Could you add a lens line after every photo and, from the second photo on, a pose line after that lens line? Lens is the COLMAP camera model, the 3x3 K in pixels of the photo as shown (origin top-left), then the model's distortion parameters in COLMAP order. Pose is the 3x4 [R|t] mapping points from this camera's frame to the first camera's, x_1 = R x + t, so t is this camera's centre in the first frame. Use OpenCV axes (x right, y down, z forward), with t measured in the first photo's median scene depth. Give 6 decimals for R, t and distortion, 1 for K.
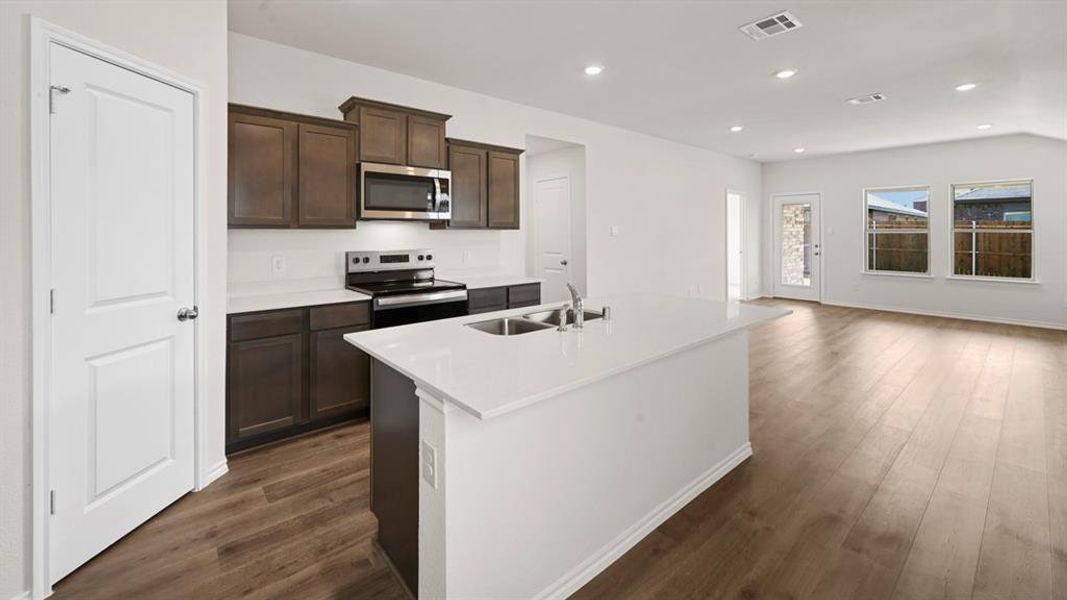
lens RADIAL K [[433.0, 0, 535.9], [0, 433.0, 236.1], [0, 0, 1]] dist [0.000219, 0.000005]
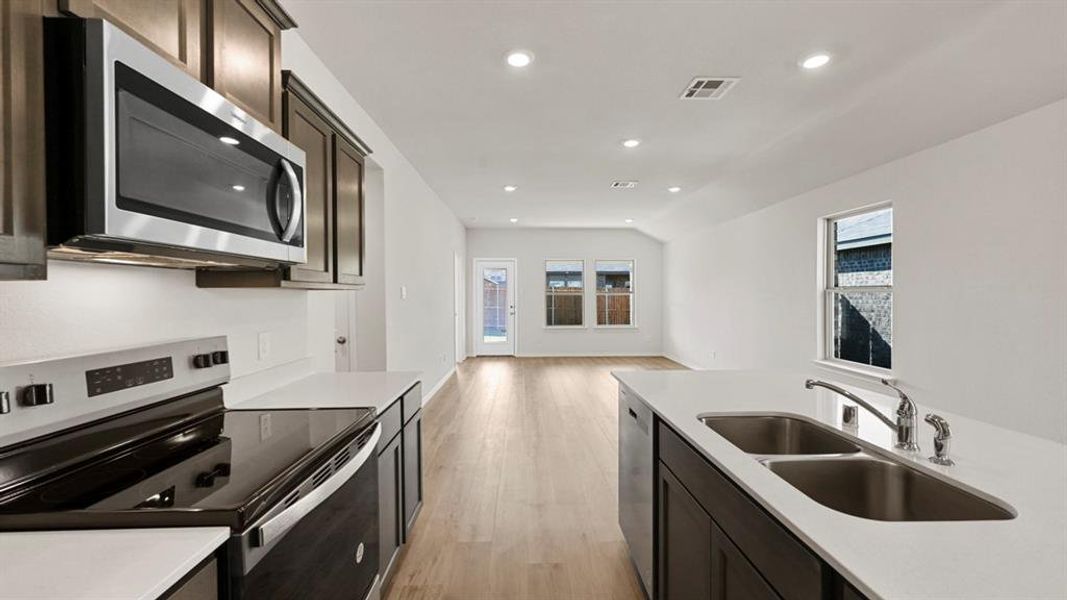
lens RADIAL K [[420.9, 0, 533.7], [0, 420.9, 303.5], [0, 0, 1]] dist [-0.001209, -0.000227]
pose [[0.626885, -0.017132, 0.778923, -0.330505], [0.009454, 0.999852, 0.014383, -0.002907], [-0.779054, -0.001653, 0.626954, 0.485627]]
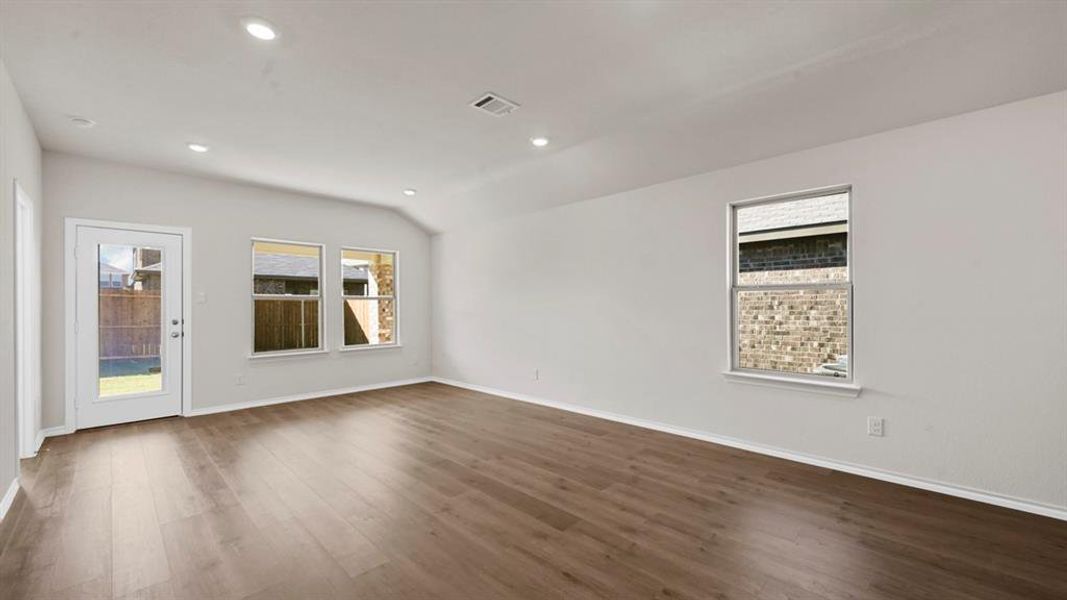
lens RADIAL K [[420.9, 0, 533.7], [0, 420.9, 303.5], [0, 0, 1]] dist [-0.001209, -0.000227]
pose [[-0.079579, 0.007860, 0.996798, 0.065845], [0.014647, 0.999870, -0.006715, 0.015503], [-0.996721, 0.014065, -0.079683, 1.037306]]
